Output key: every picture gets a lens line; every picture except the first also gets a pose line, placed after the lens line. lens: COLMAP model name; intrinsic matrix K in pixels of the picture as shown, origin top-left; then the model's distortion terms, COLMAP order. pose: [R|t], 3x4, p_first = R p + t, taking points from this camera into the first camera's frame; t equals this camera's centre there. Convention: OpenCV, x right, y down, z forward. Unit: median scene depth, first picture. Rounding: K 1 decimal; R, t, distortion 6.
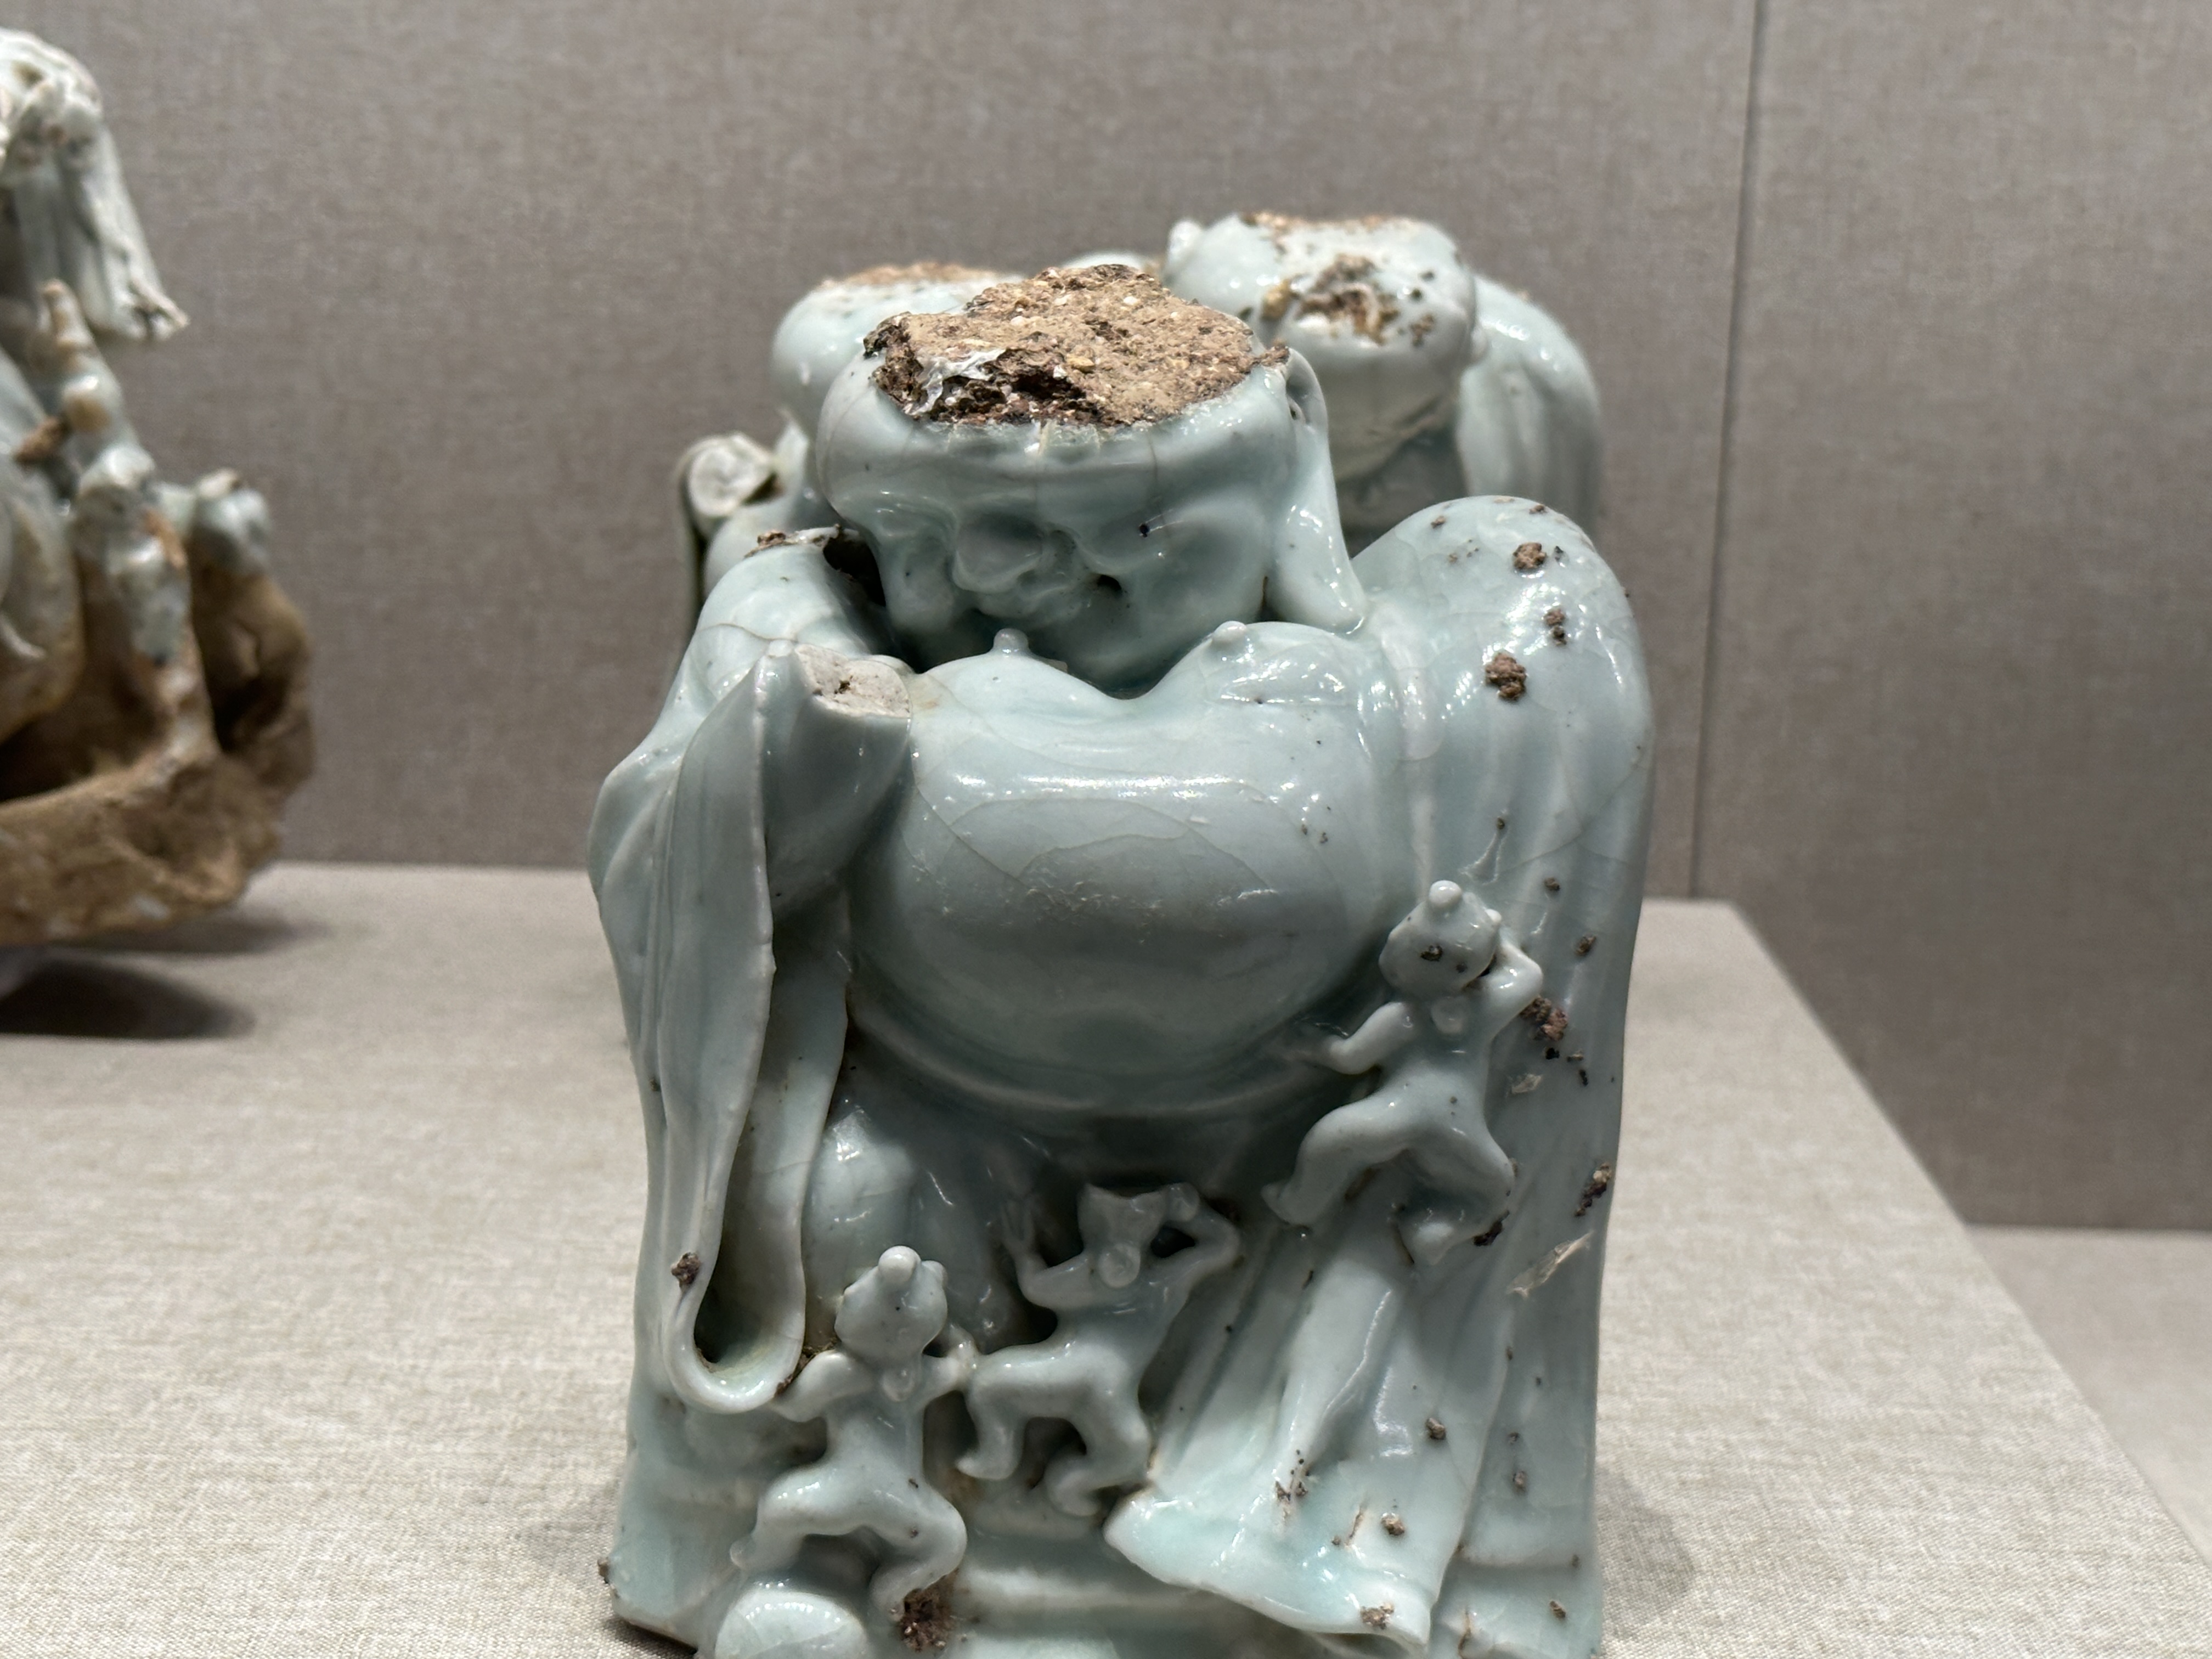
lens RADIAL K [[3477.8, 0, 1098.6], [0, 3477.8, 831.3], [0, 0, 1]] dist [0.192589, 0.000000]
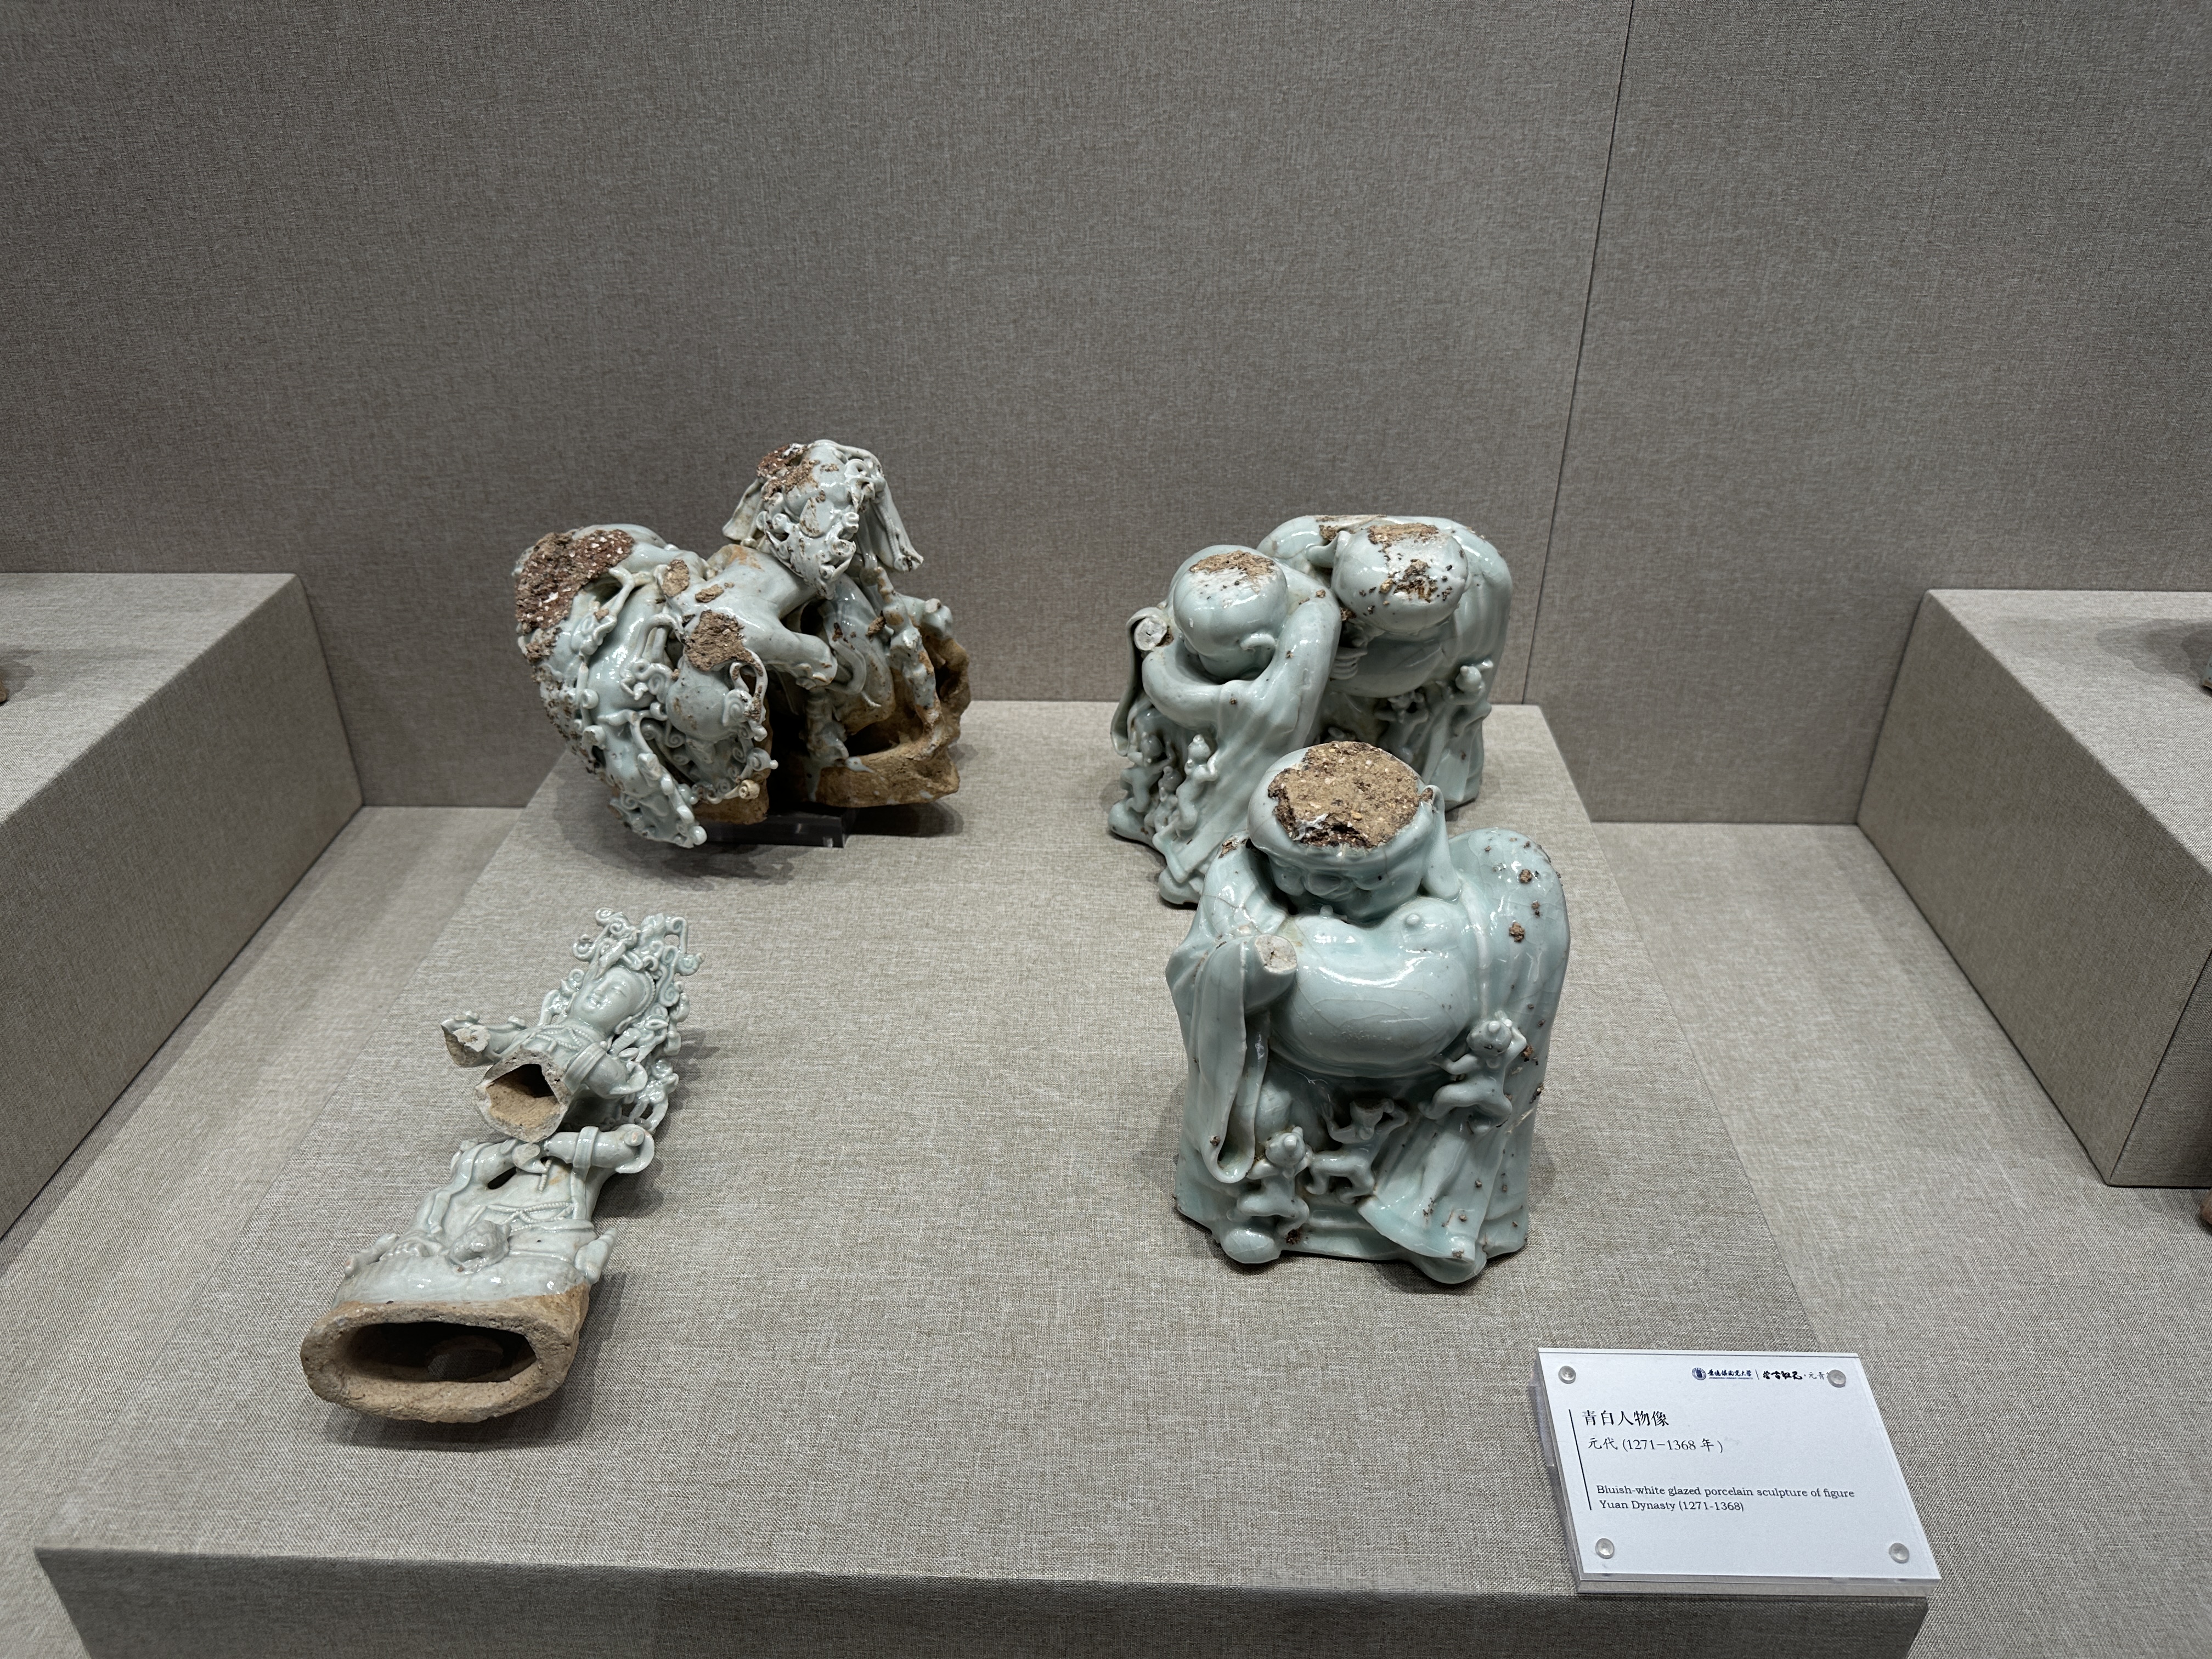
lens RADIAL K [[1555.8, 0, 1123.7], [0, 1555.8, 822.0], [0, 0, 1]] dist [0.101380, -0.012360]
pose [[0.999406, -0.014220, -0.031380, -0.092984], [0.023801, 0.943518, 0.330464, -0.338353], [0.024908, -0.331015, 0.943297, -0.070522]]
